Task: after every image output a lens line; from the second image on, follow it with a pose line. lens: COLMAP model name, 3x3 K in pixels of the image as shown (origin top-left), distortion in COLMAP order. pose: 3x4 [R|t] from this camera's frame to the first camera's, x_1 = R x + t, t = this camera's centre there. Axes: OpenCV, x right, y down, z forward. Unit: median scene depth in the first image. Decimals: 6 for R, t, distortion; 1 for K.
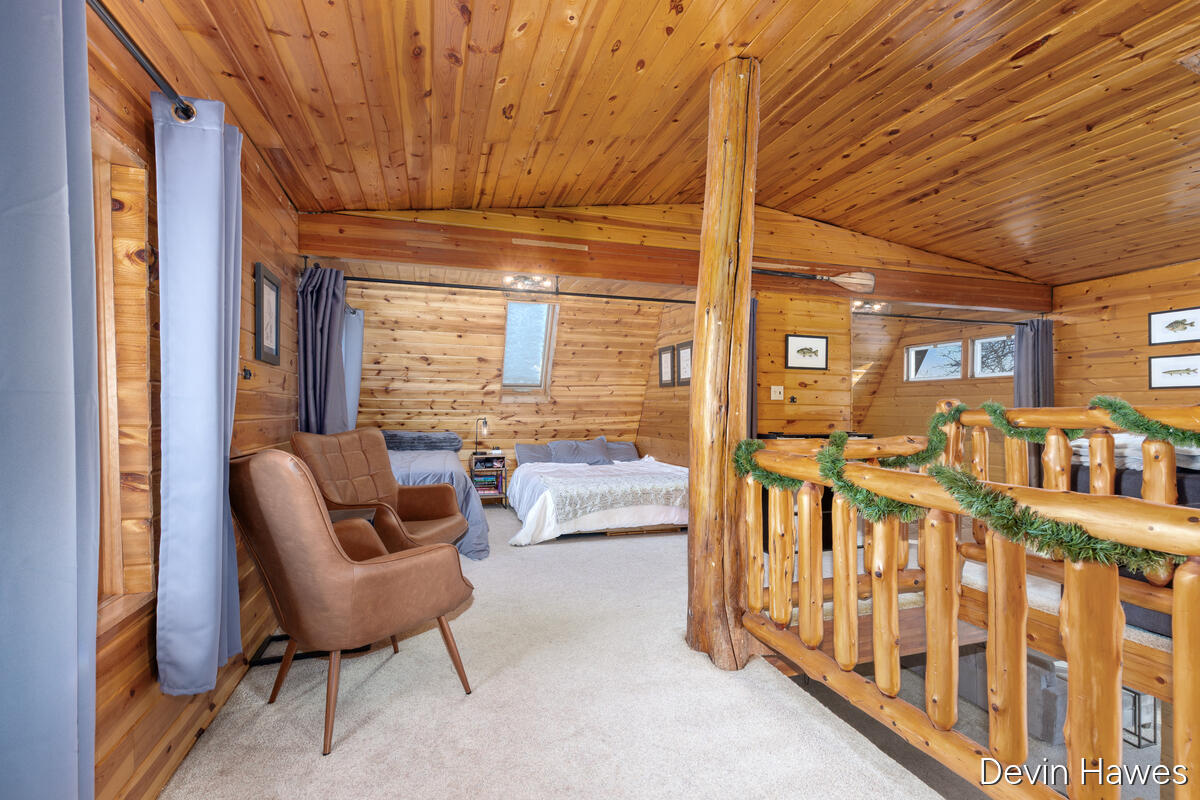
lens RADIAL K [[548.8, 0, 605.2], [0, 548.8, 407.7], [0, 0, 1]] dist [0.005537, 0.000877]
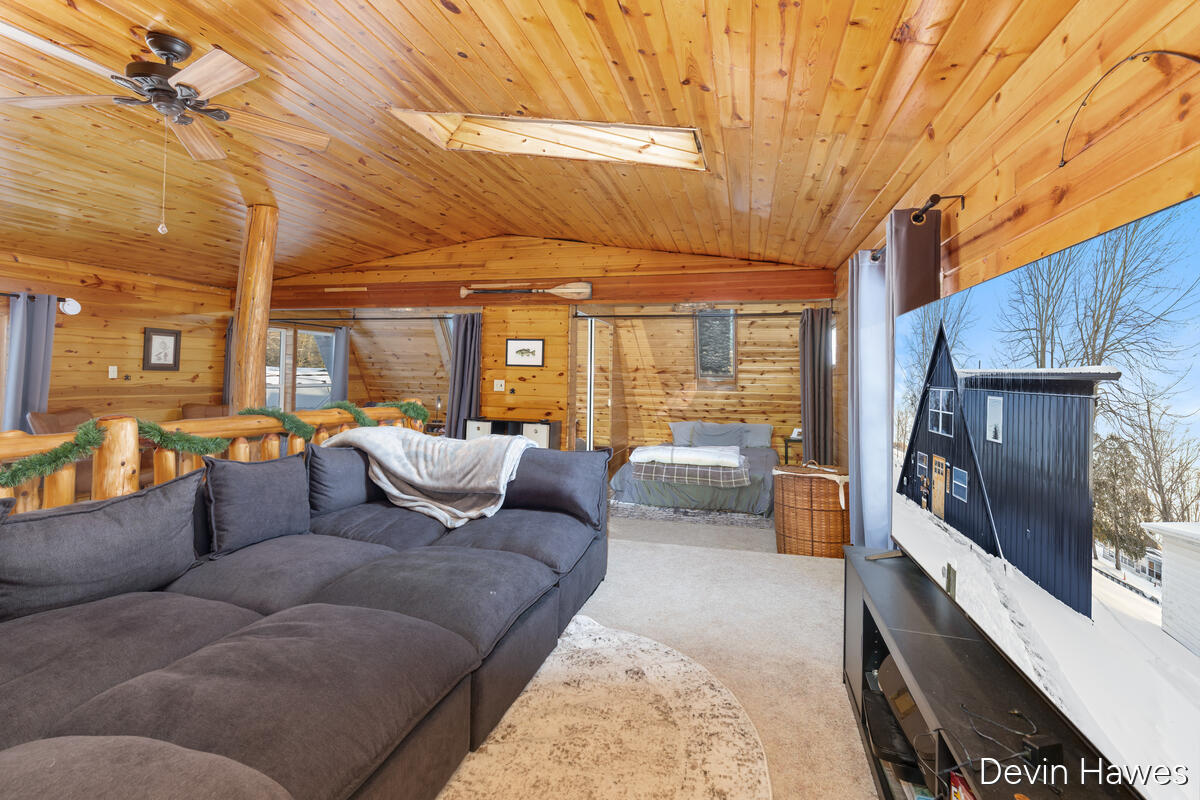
lens RADIAL K [[548.8, 0, 608.5], [0, 548.8, 363.9], [0, 0, 1]] dist [0.005537, 0.000877]
pose [[0.844872, 0.002224, -0.534964, 1.173716], [-0.016412, 0.999628, -0.021765, -0.051592], [0.534717, 0.027169, 0.844594, 0.062958]]
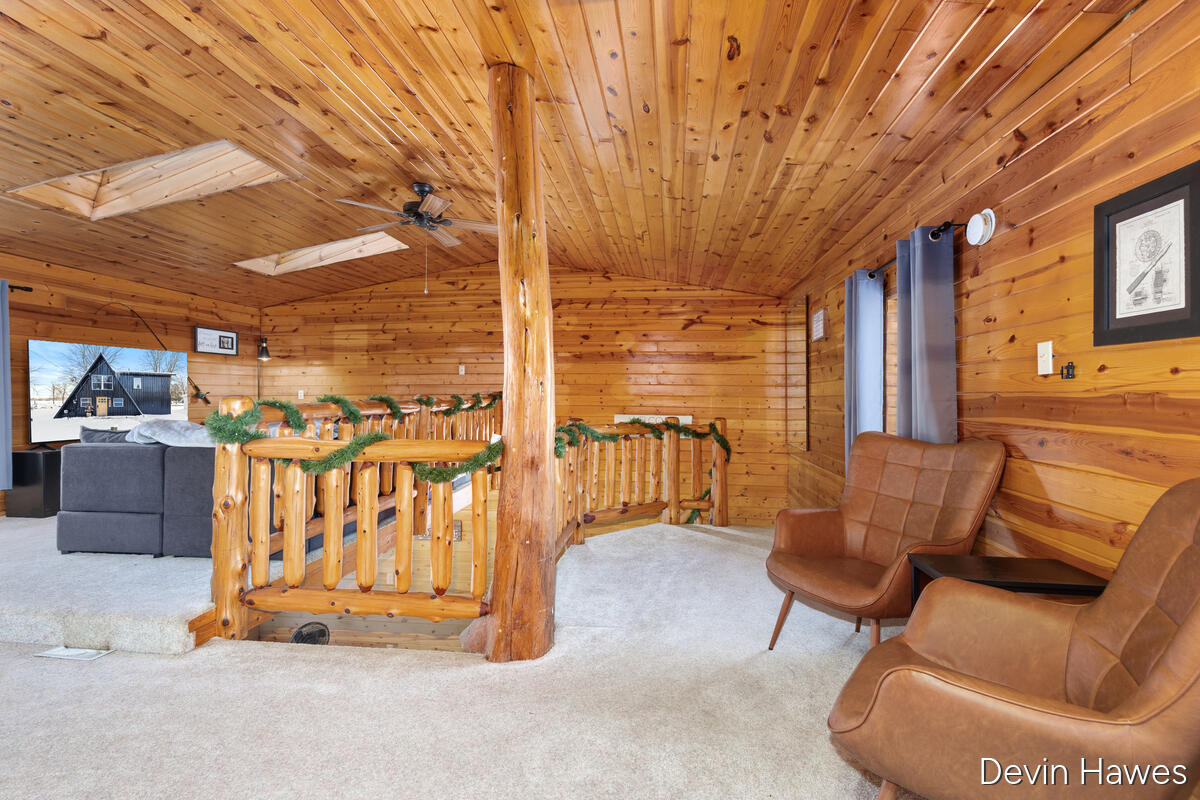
lens RADIAL K [[548.8, 0, 627.7], [0, 548.8, 422.5], [0, 0, 1]] dist [0.005537, 0.000877]
pose [[-0.910566, -0.024007, 0.412666, -0.209085], [-0.003150, 0.998686, 0.051148, -0.013451], [-0.413351, 0.045274, -0.909445, 1.020873]]
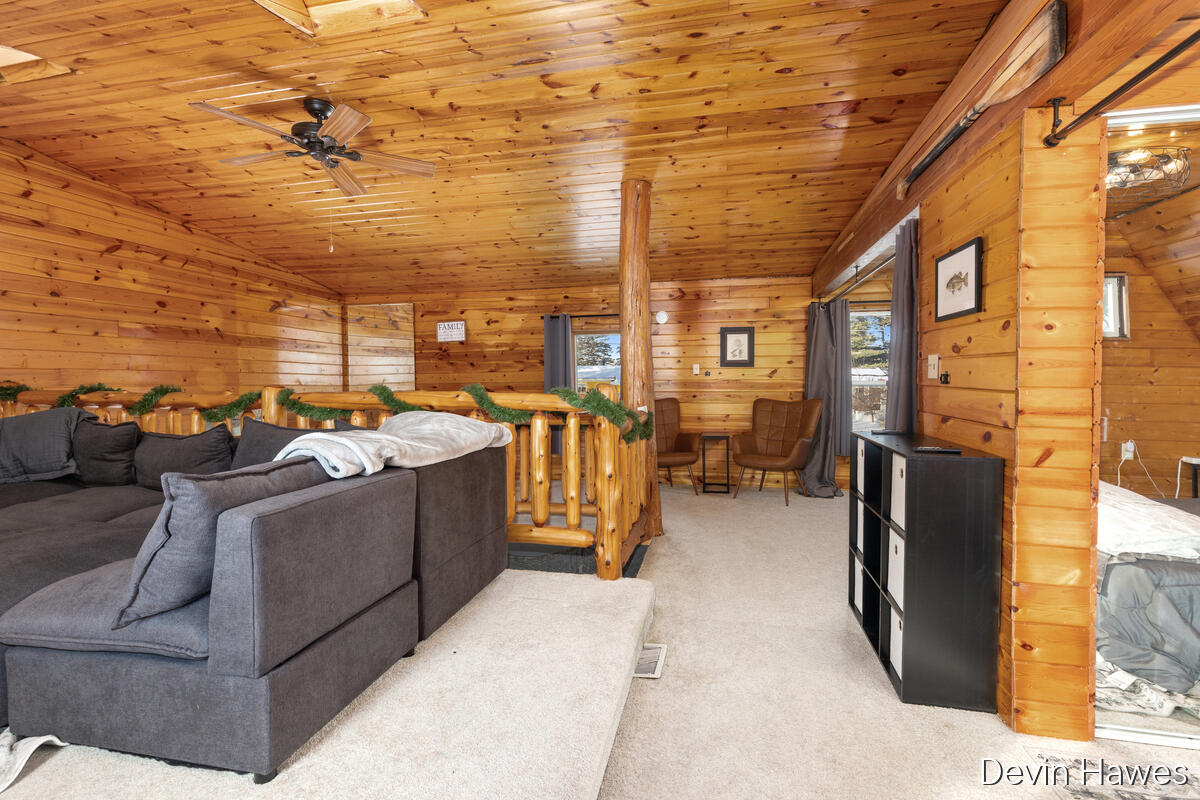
lens RADIAL K [[548.8, 0, 601.4], [0, 548.8, 404.6], [0, 0, 1]] dist [0.005537, 0.000877]
pose [[-0.504244, 0.039794, -0.862644, 0.960641], [0.007319, 0.999099, 0.041811, -0.013630], [0.863530, 0.014769, -0.504080, 0.968133]]
